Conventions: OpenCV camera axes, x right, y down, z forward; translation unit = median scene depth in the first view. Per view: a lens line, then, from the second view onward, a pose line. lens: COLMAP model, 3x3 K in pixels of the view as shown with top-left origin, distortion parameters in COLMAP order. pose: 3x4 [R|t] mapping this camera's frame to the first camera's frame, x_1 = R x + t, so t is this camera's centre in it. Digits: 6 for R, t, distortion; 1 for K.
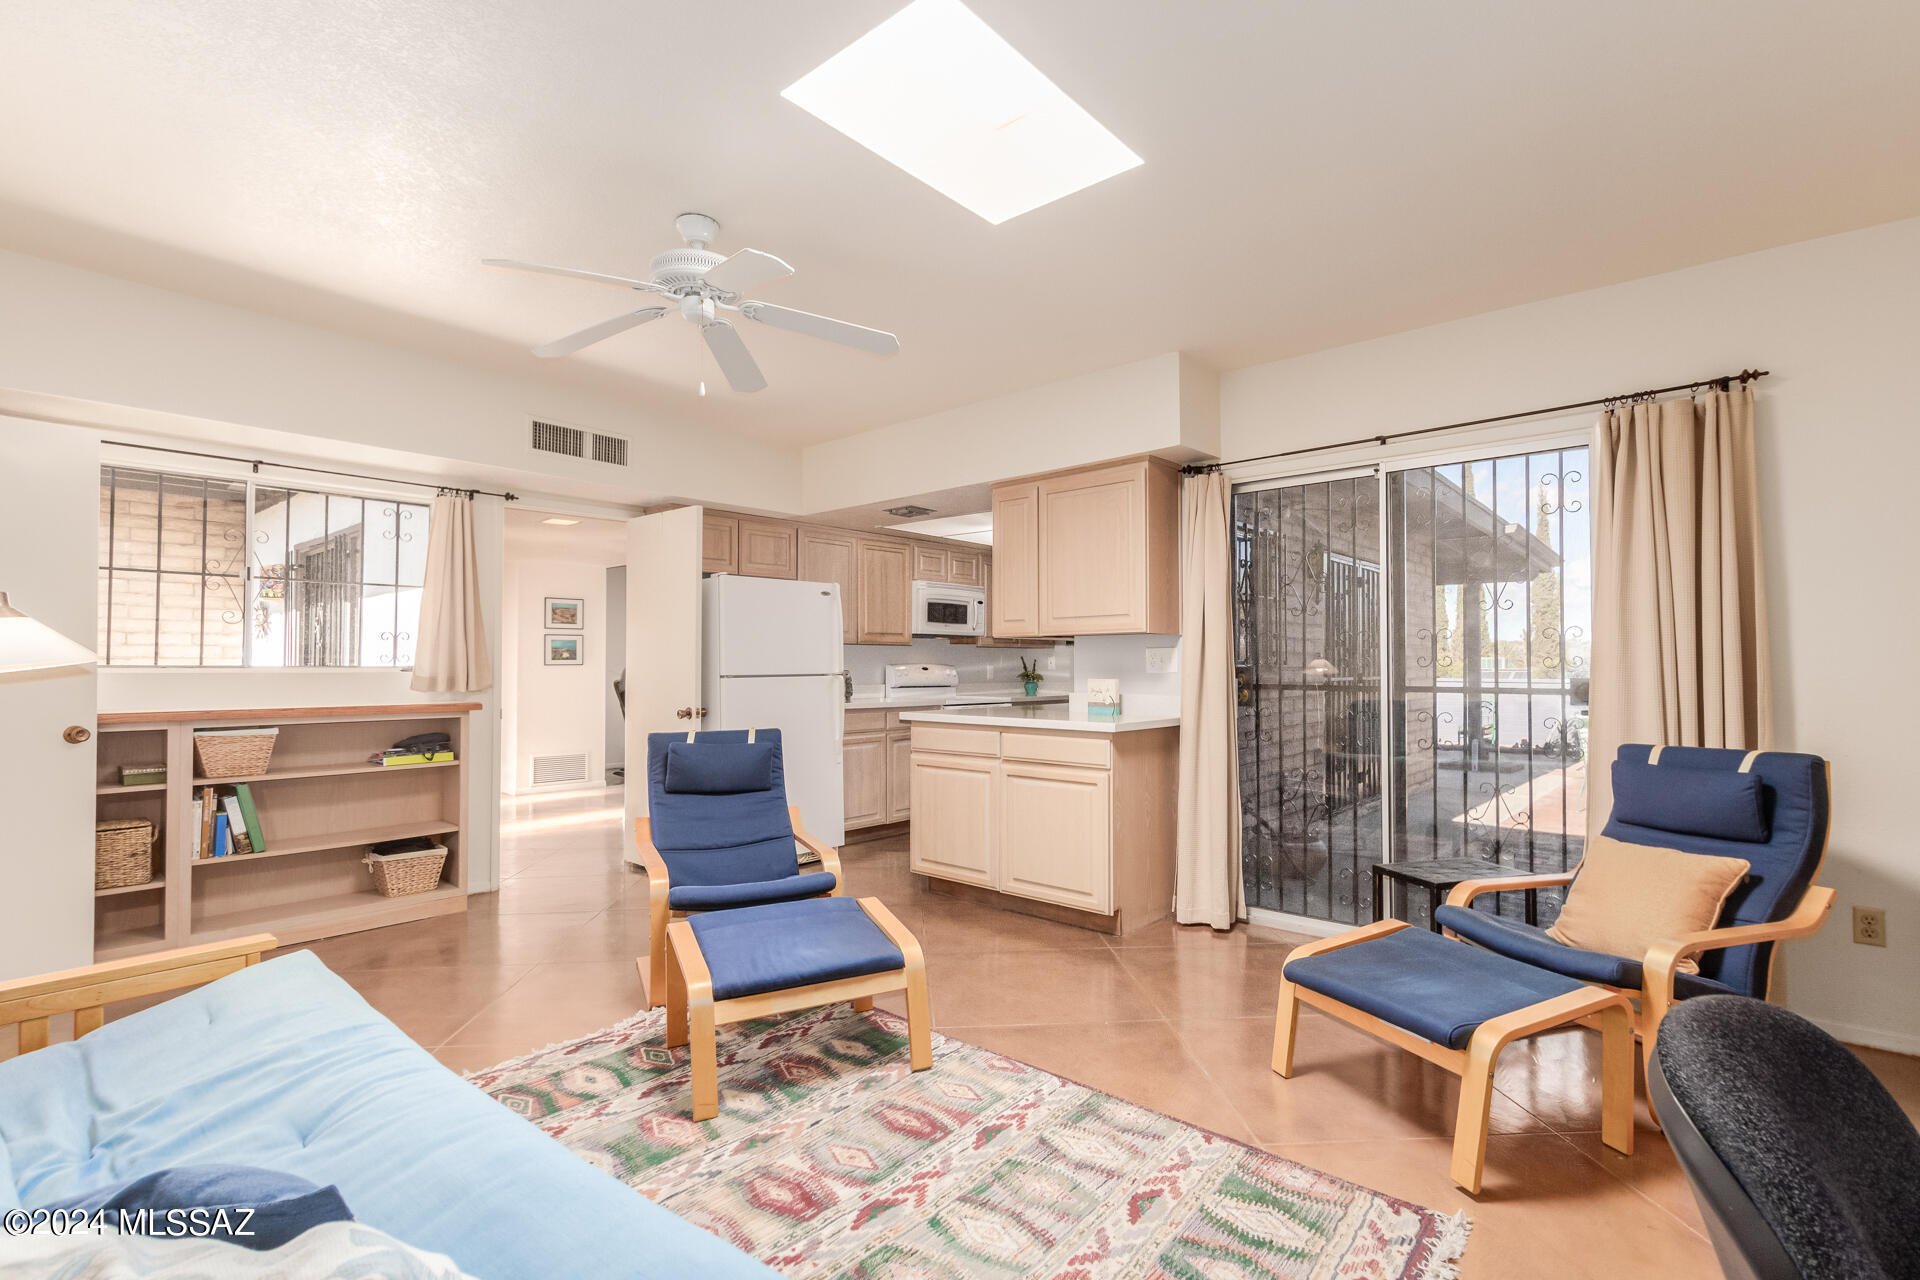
lens RADIAL K [[865.9, 0, 919.5], [0, 865.9, 646.6], [0, 0, 1]] dist [0.000837, -0.000015]
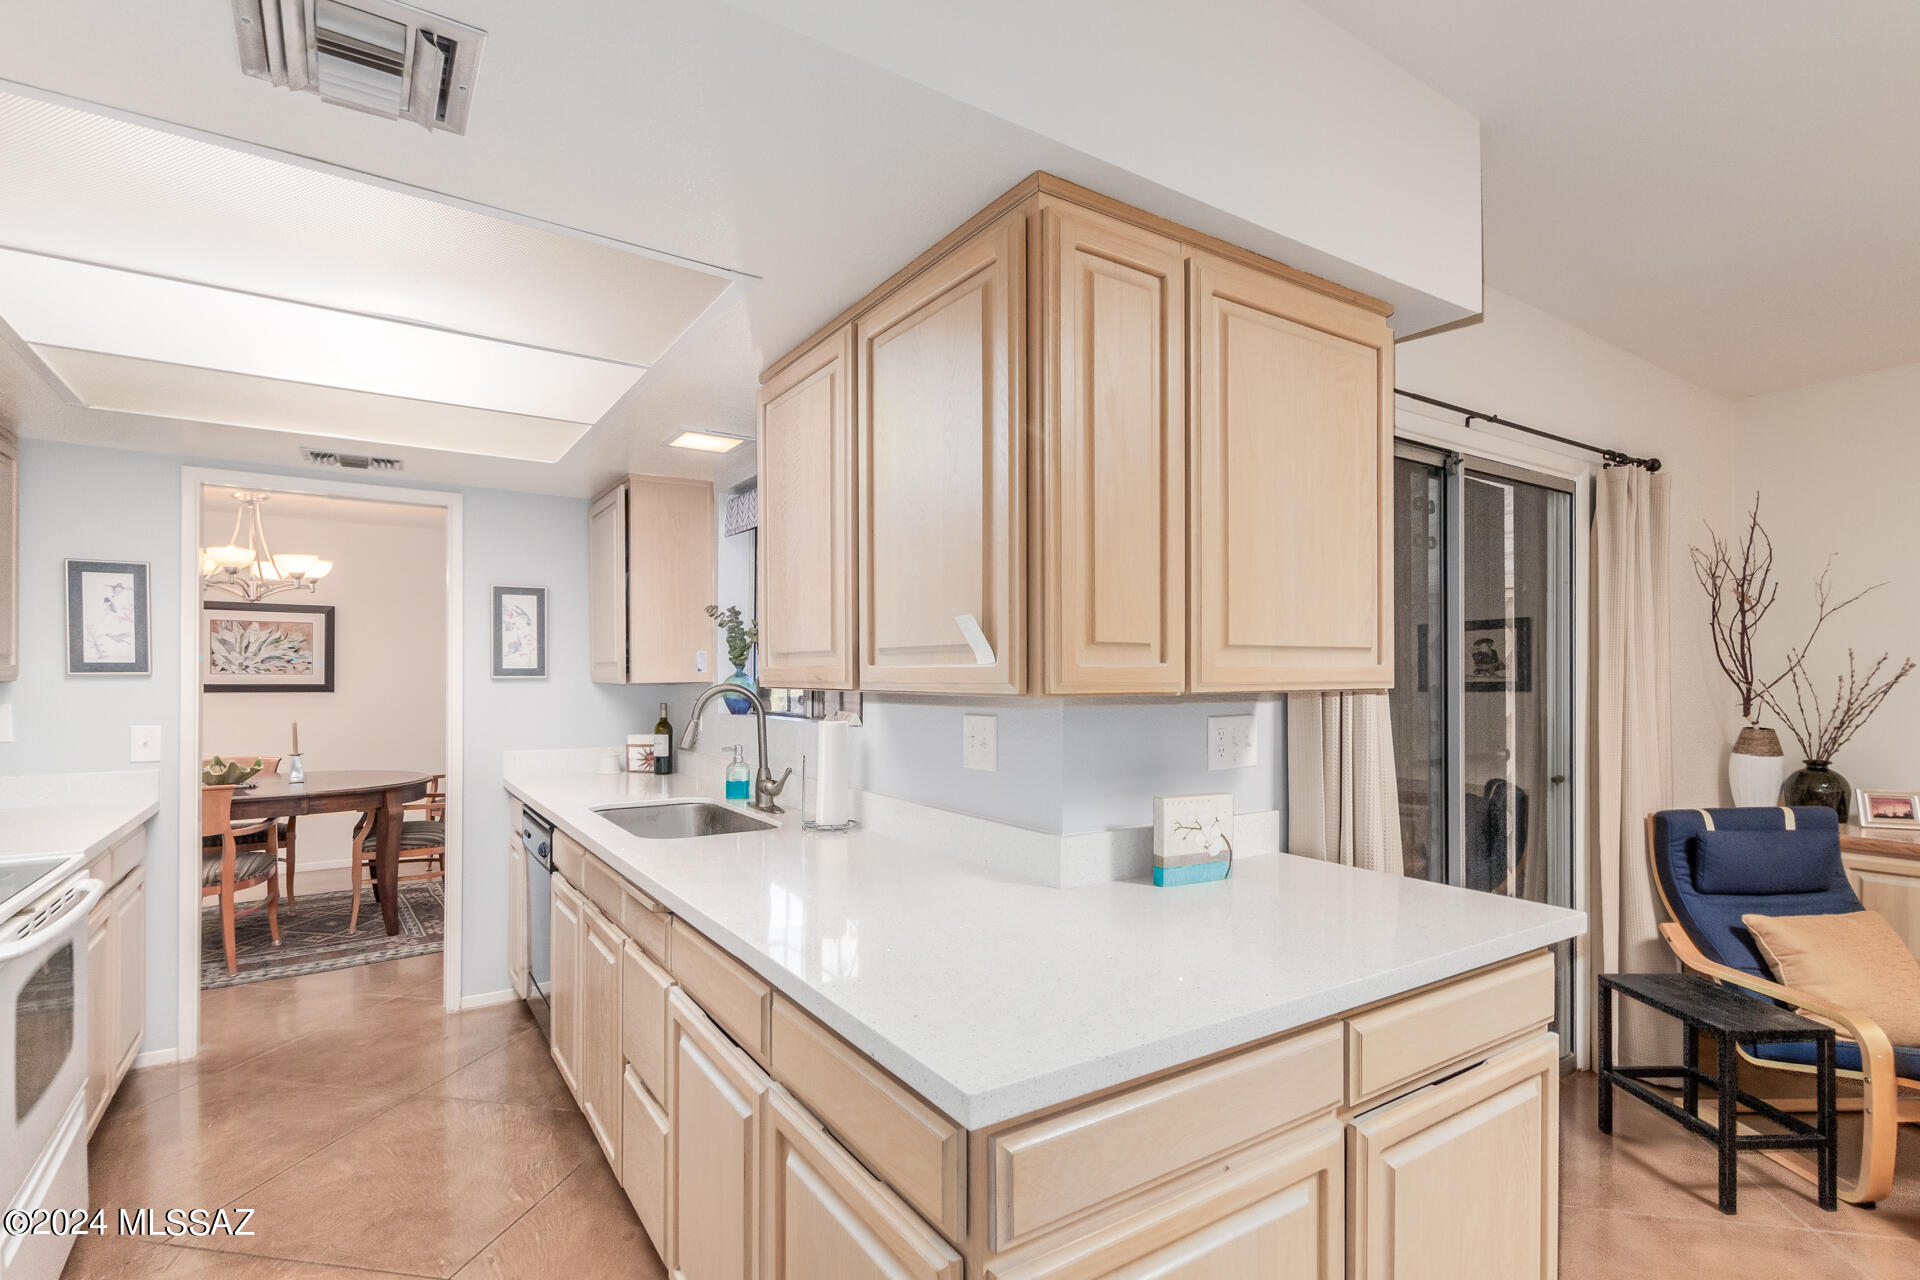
lens RADIAL K [[925.4, 0, 1016.3], [0, 925.4, 672.2], [0, 0, 1]] dist [0.003429, 0.000271]
pose [[0.202011, 0.005336, 0.979369, -0.434867], [-0.016862, 0.999856, -0.001970, -0.036921], [-0.979238, -0.016116, 0.202072, 1.823774]]
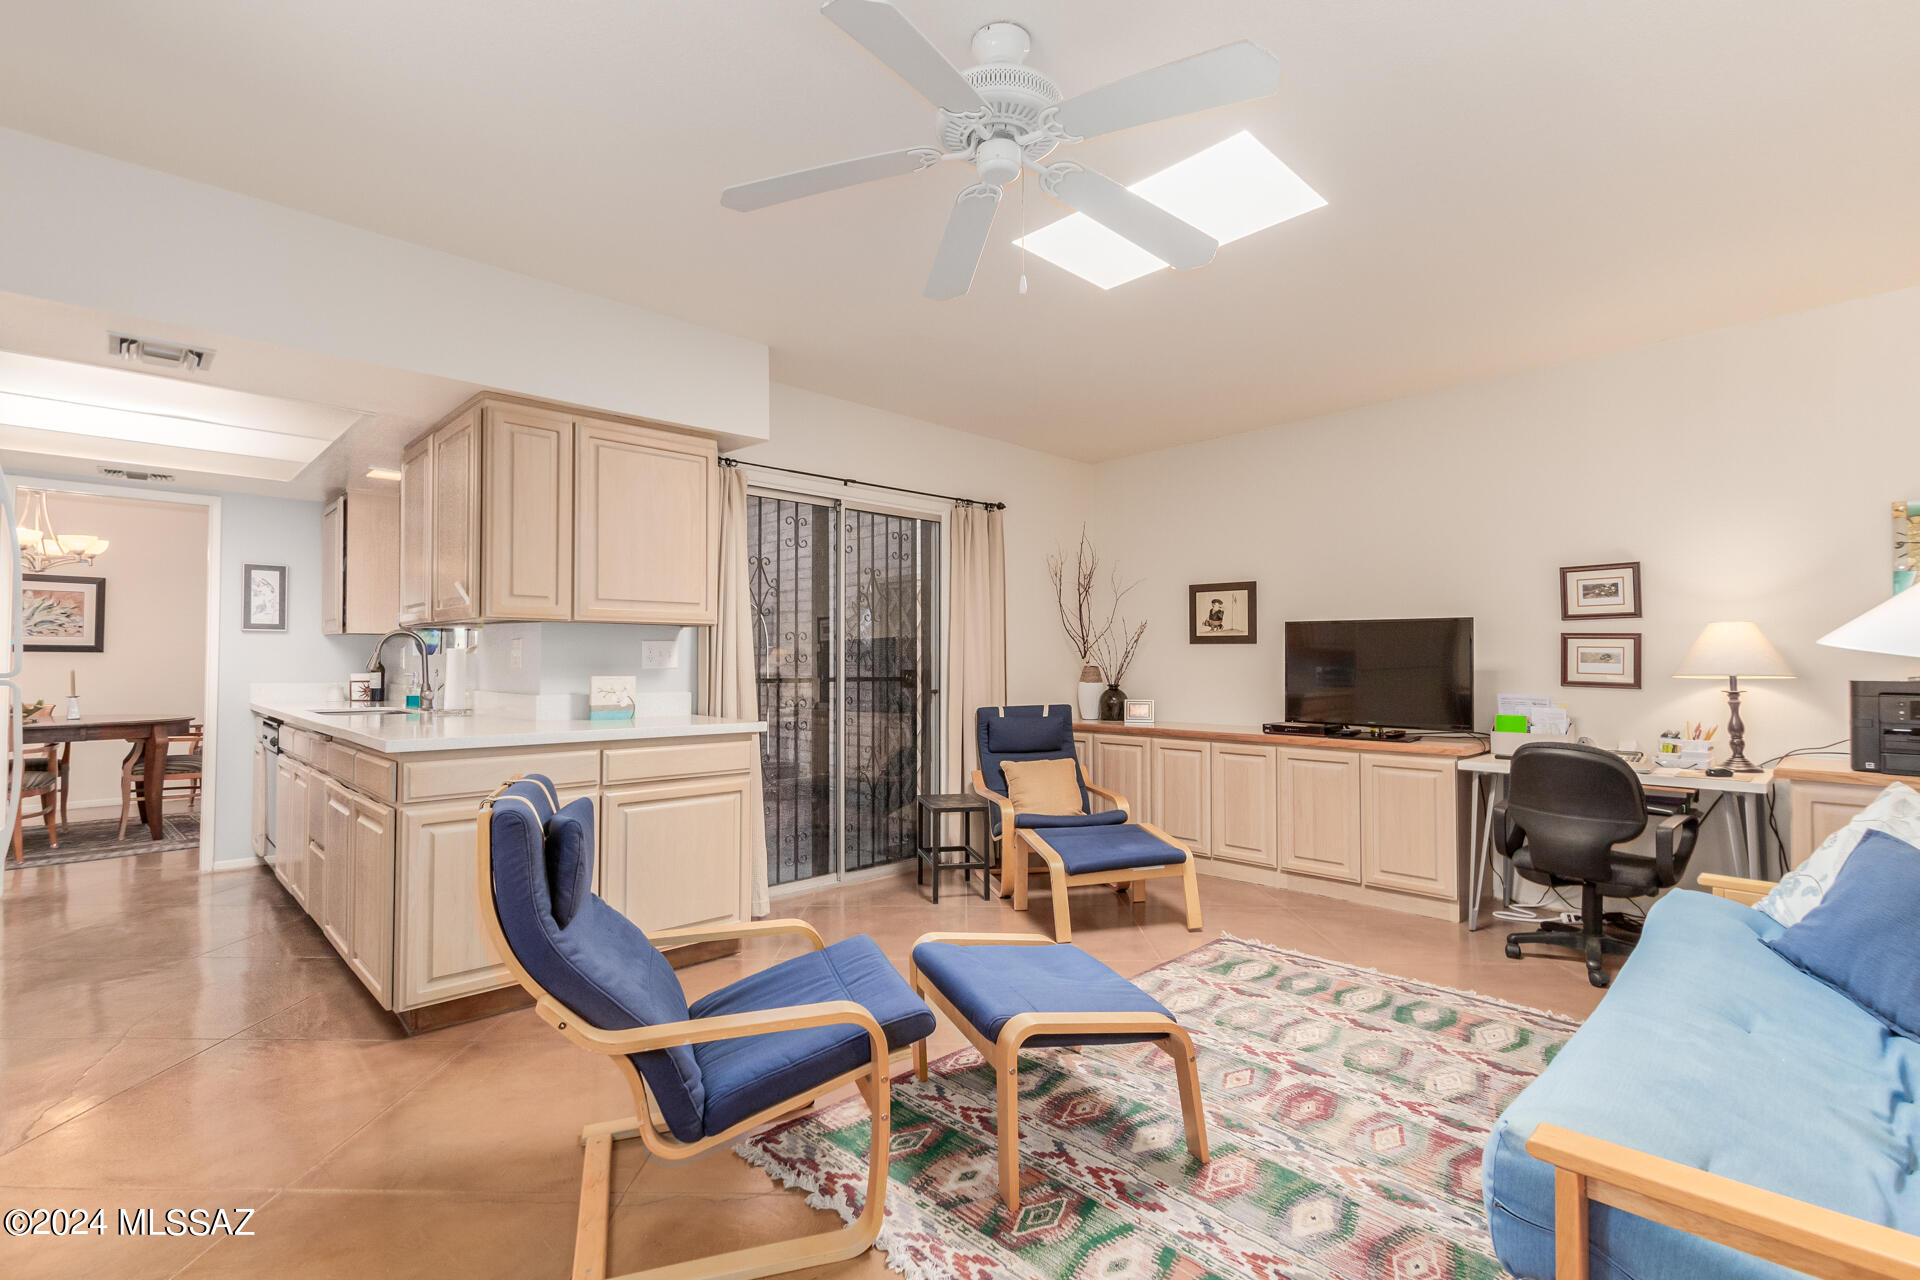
lens RADIAL K [[898.4, 0, 960.0], [0, 898.4, 640.0], [0, 0, 1]] dist [-0.001134, -0.000609]
pose [[0.064607, 0.024066, 0.997621, -1.139974], [-0.021124, 0.999518, -0.022743, 0.026565], [-0.997687, -0.019604, 0.065084, 1.121399]]
